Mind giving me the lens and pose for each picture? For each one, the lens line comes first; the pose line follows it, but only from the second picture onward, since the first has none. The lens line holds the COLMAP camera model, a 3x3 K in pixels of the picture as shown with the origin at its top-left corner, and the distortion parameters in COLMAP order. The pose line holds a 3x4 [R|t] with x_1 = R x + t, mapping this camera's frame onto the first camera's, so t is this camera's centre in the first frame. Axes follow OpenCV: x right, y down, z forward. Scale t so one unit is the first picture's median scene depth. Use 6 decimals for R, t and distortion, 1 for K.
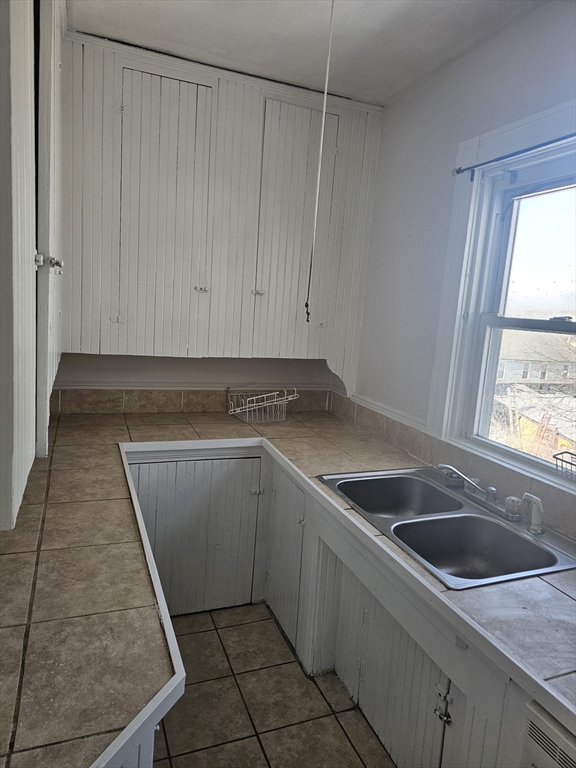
lens RADIAL K [[507.5, 0, 272.6], [0, 507.5, 385.4], [0, 0, 1]] dist [0.092332, -0.054089]
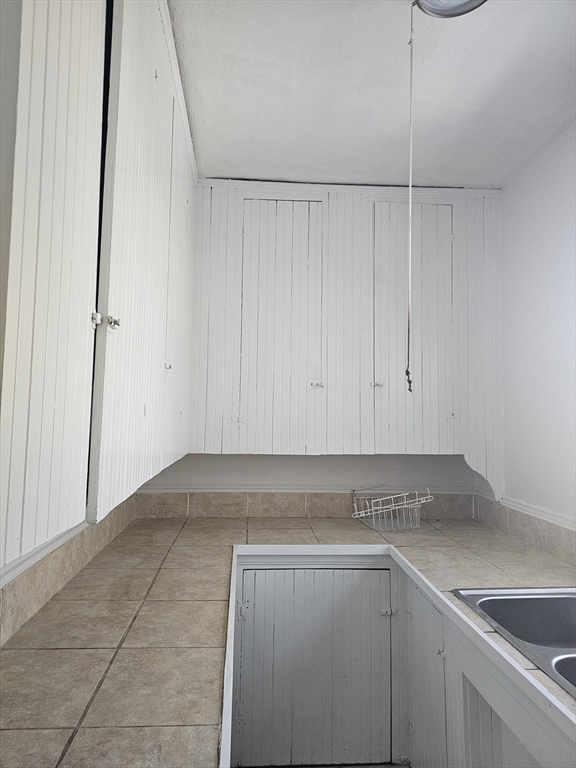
lens RADIAL K [[507.5, 0, 272.6], [0, 507.5, 385.4], [0, 0, 1]] dist [0.092332, -0.054089]
pose [[0.956799, -0.068634, -0.282532, 0.069949], [0.000799, 0.972355, -0.233505, 0.054212], [0.290748, 0.223192, 0.930404, 0.077184]]
